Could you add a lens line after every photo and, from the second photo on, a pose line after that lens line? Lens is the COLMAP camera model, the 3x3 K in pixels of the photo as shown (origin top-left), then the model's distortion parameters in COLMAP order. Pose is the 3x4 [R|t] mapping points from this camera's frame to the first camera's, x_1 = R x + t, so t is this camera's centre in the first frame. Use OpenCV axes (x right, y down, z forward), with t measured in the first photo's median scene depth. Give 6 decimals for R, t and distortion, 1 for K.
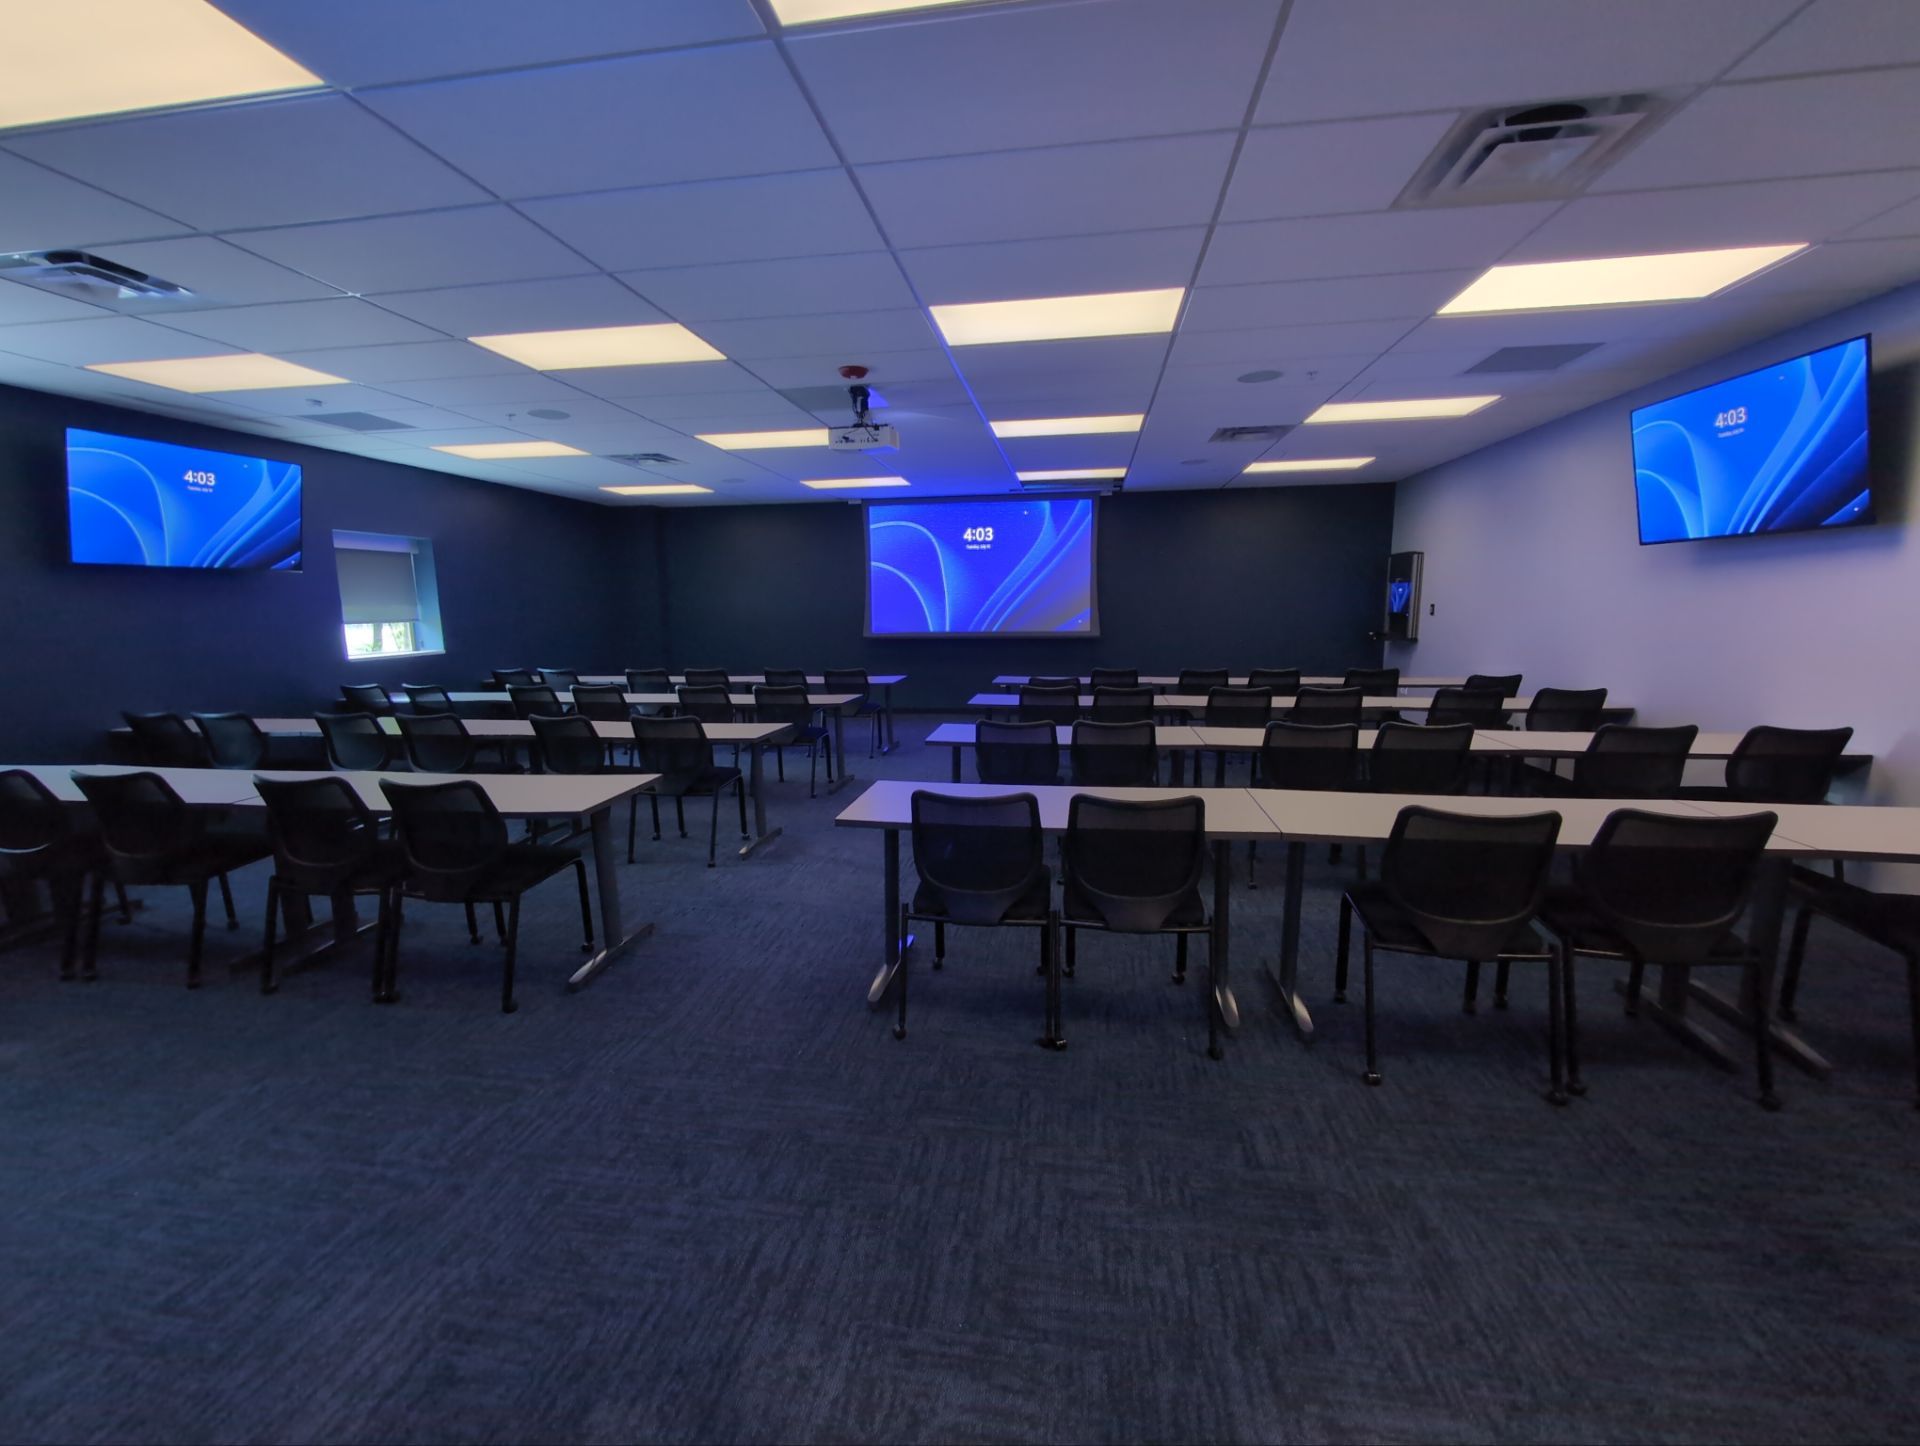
lens RADIAL K [[788.1, 0, 952.3], [0, 788.1, 741.4], [0, 0, 1]] dist [0.001231, -0.001447]
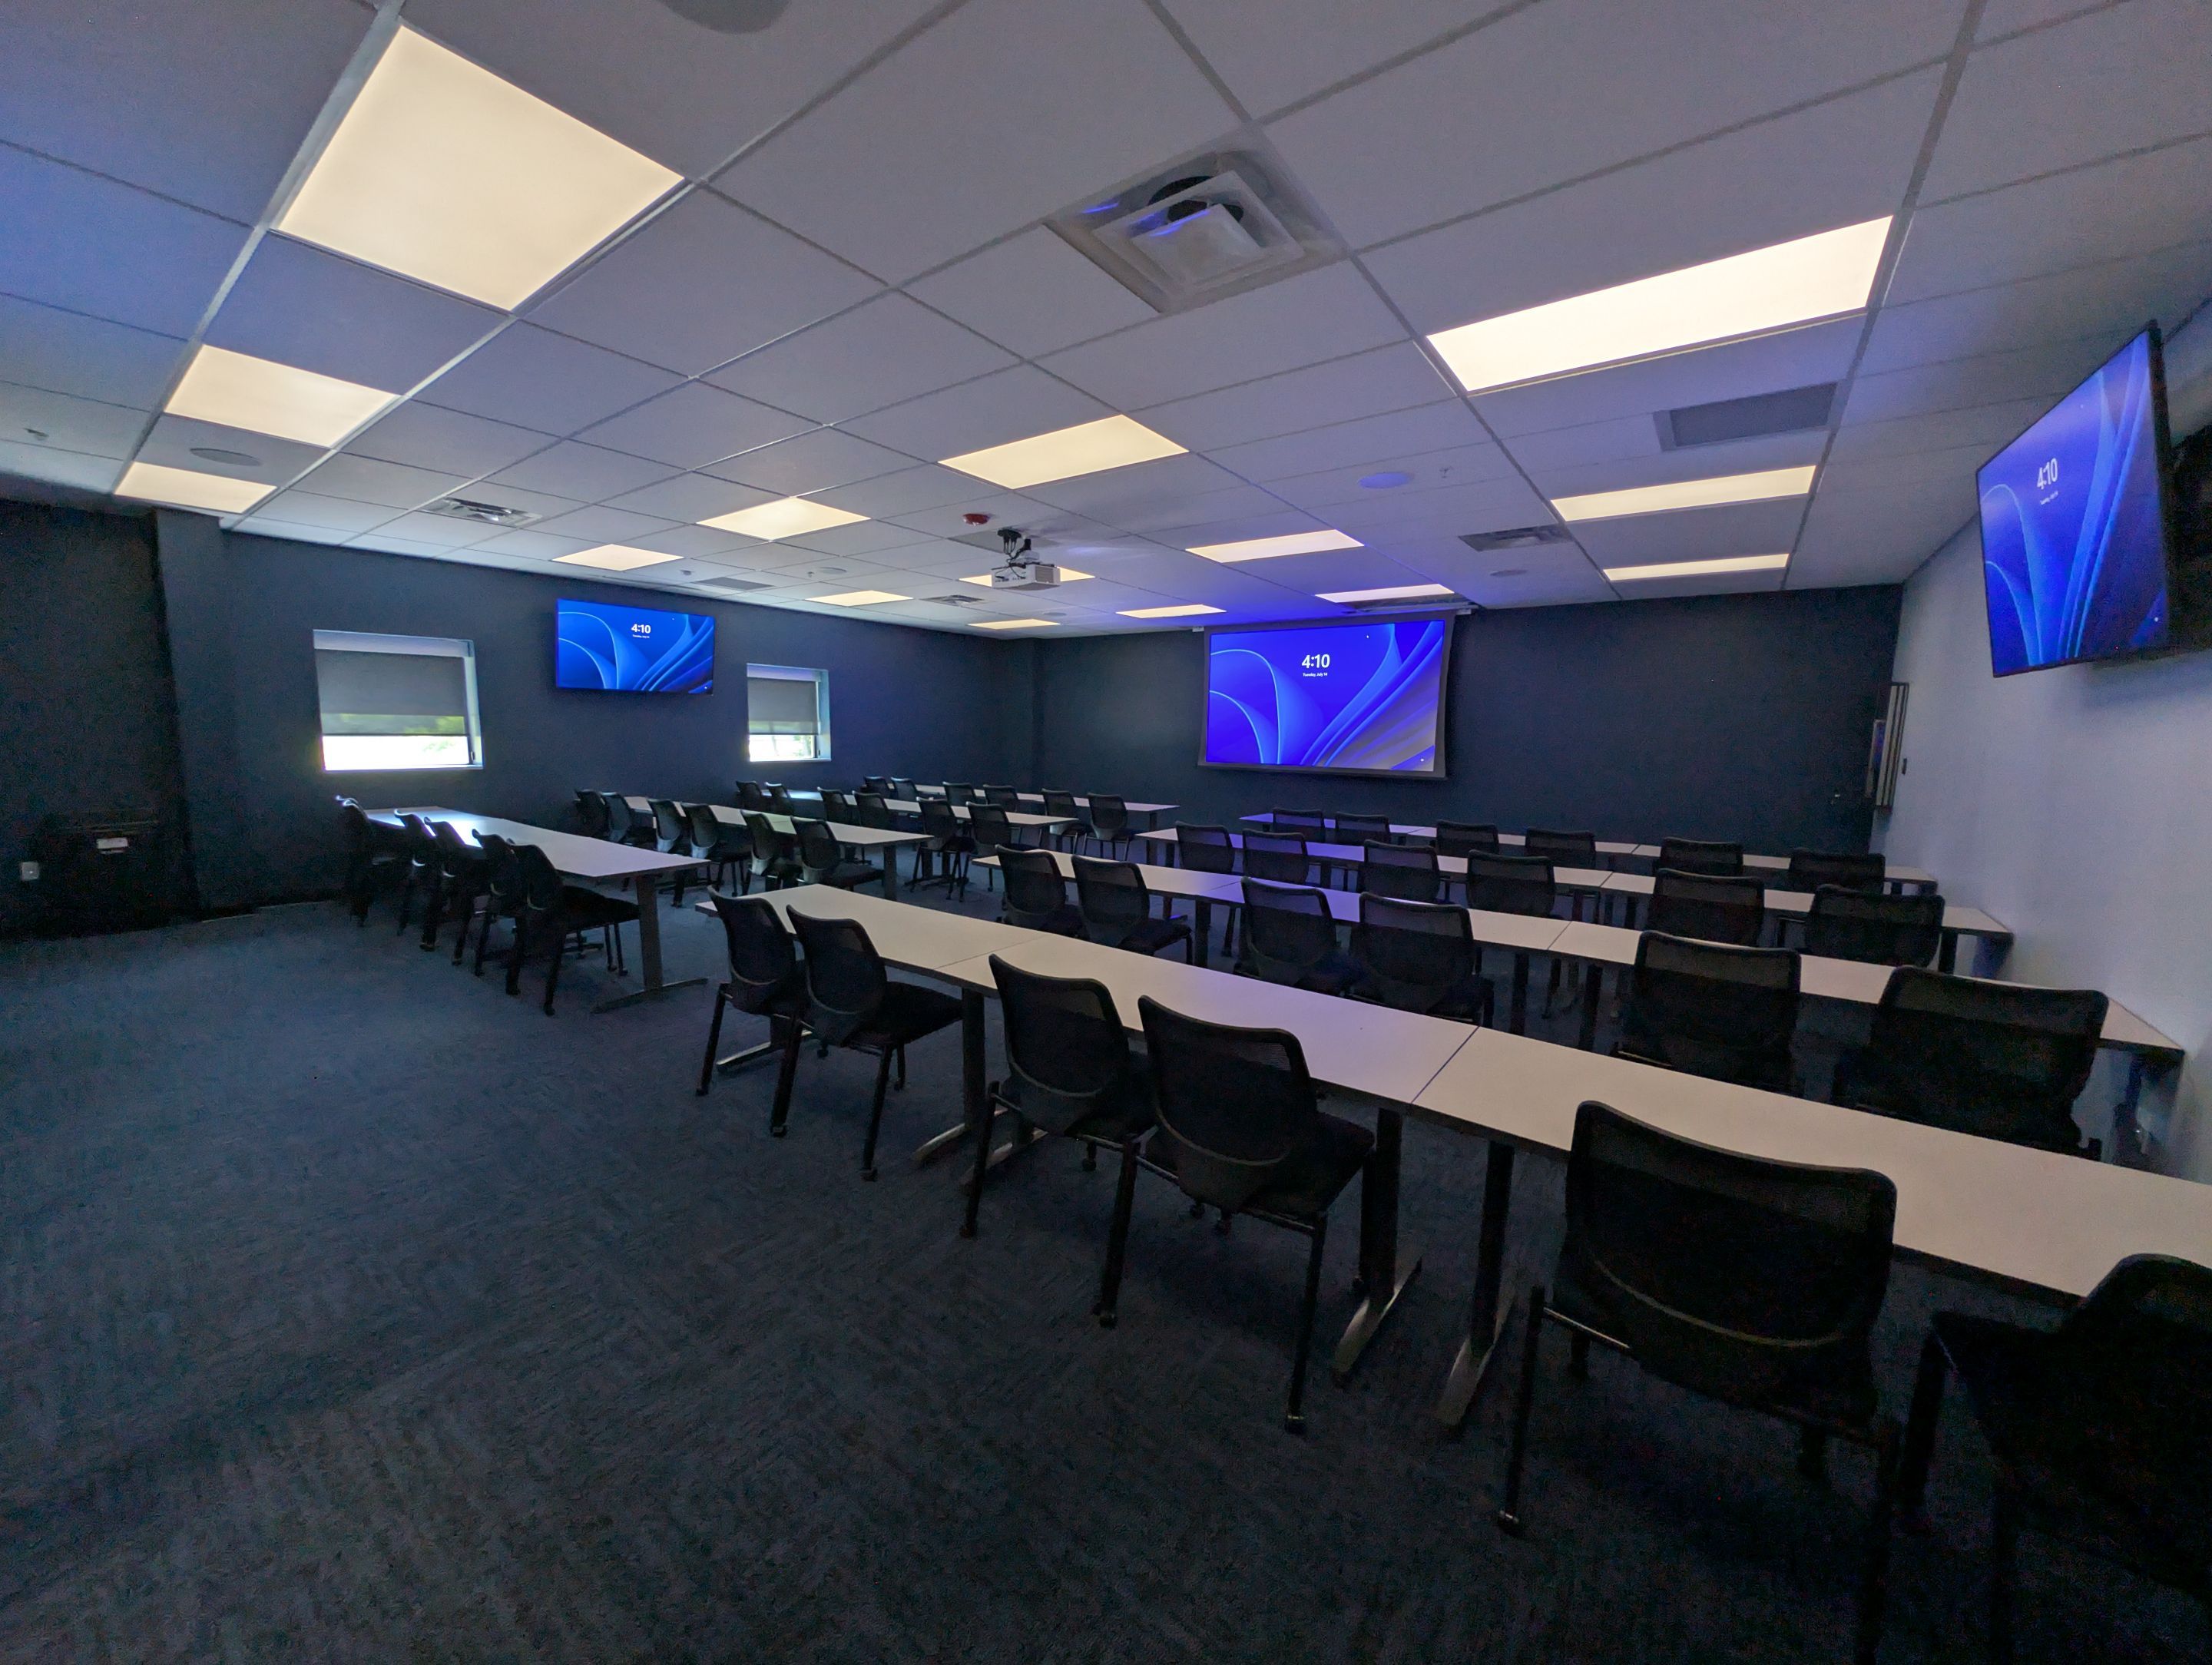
lens RADIAL K [[823.0, 0, 1104.6], [0, 823.0, 841.8], [0, 0, 1]] dist [0.003095, -0.001935]
pose [[0.883845, 0.091736, -0.458697, 0.797759], [-0.109881, 0.993860, -0.012962, -0.037967], [0.454692, 0.061858, 0.888498, 0.128976]]
